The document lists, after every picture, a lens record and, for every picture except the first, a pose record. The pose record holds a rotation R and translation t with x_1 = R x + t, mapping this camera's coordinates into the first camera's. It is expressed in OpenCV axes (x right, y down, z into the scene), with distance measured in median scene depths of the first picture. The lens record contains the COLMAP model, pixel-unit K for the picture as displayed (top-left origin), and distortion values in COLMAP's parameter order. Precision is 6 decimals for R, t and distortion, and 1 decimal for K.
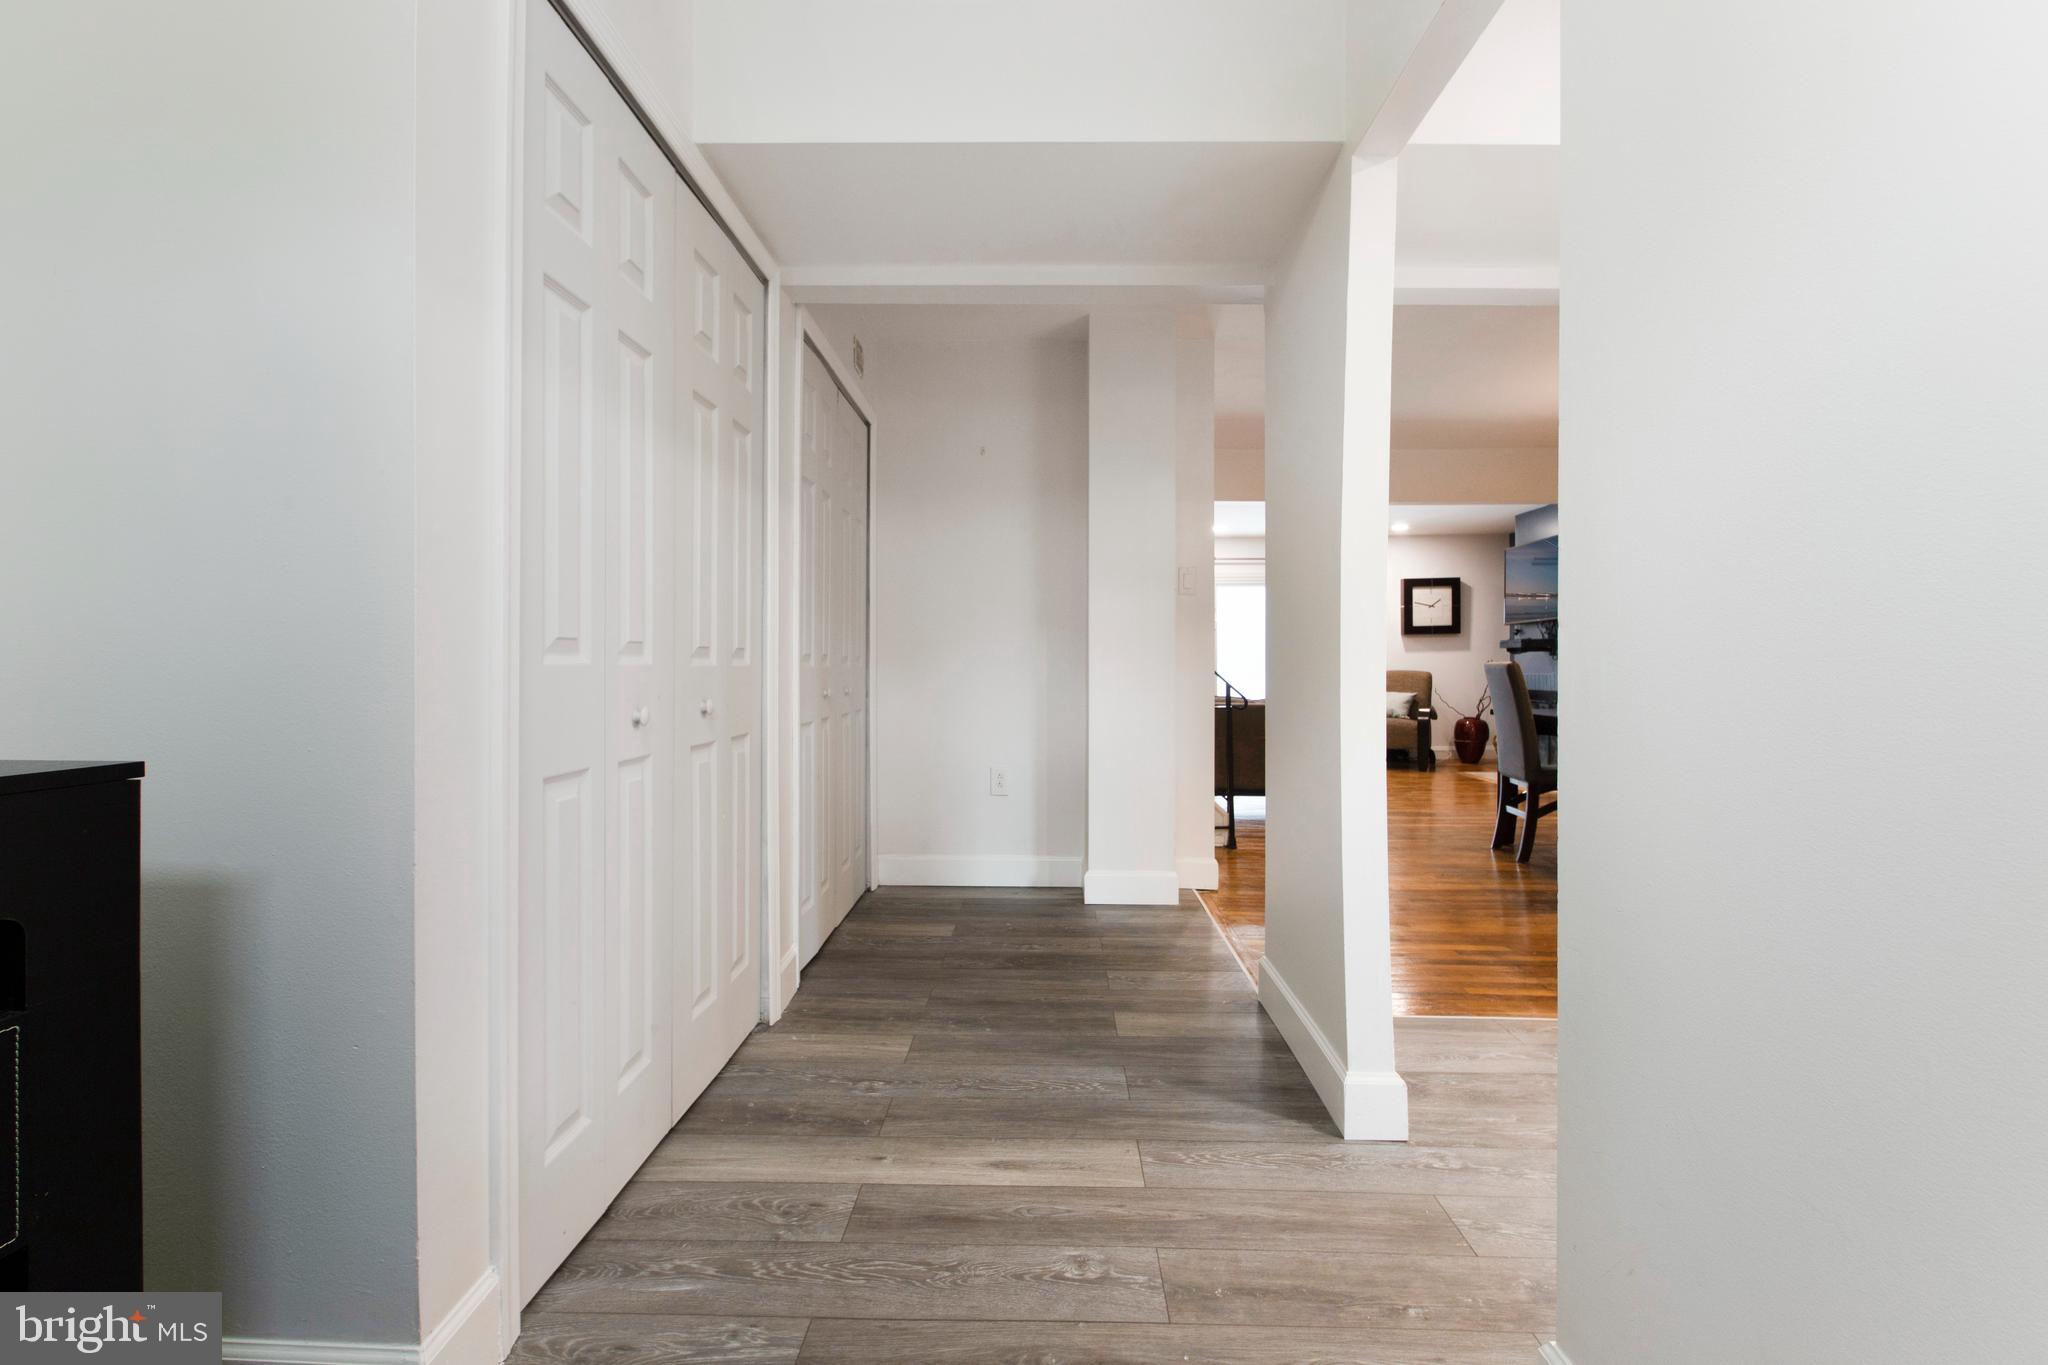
lens RADIAL K [[925.3, 0, 1024.0], [0, 925.3, 682.5], [0, 0, 1]] dist [-0.011454, -0.000750]
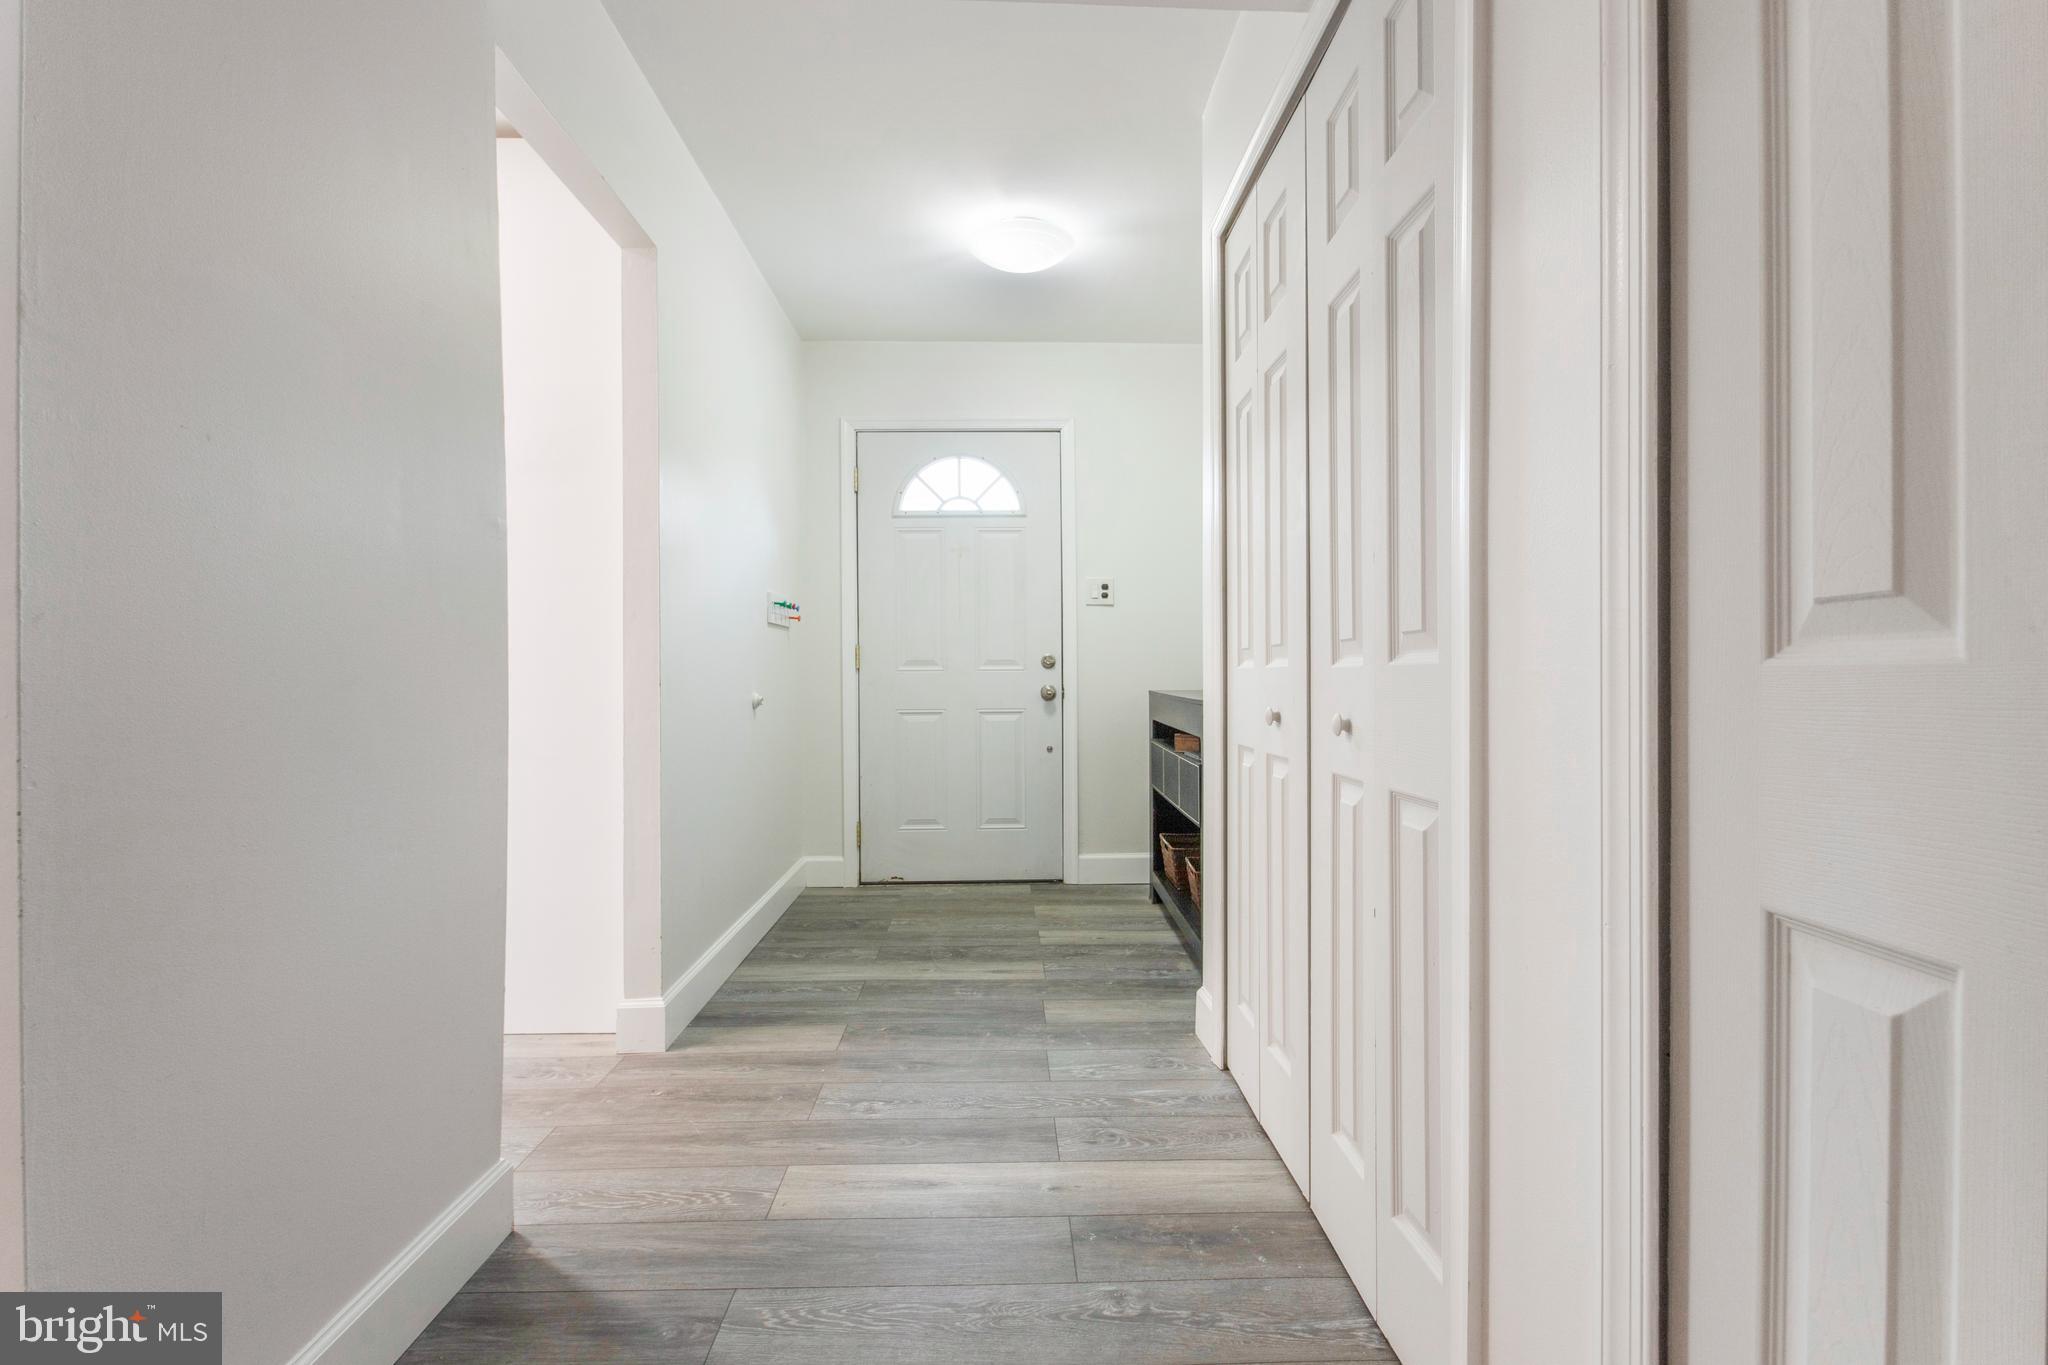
lens RADIAL K [[925.3, 0, 1024.0], [0, 925.3, 682.5], [0, 0, 1]] dist [-0.011454, -0.000750]
pose [[-0.998412, -0.000318, -0.056340, -0.078618], [-0.001670, 0.999712, 0.023950, -0.026271], [0.056316, 0.024006, -0.998124, 2.111154]]
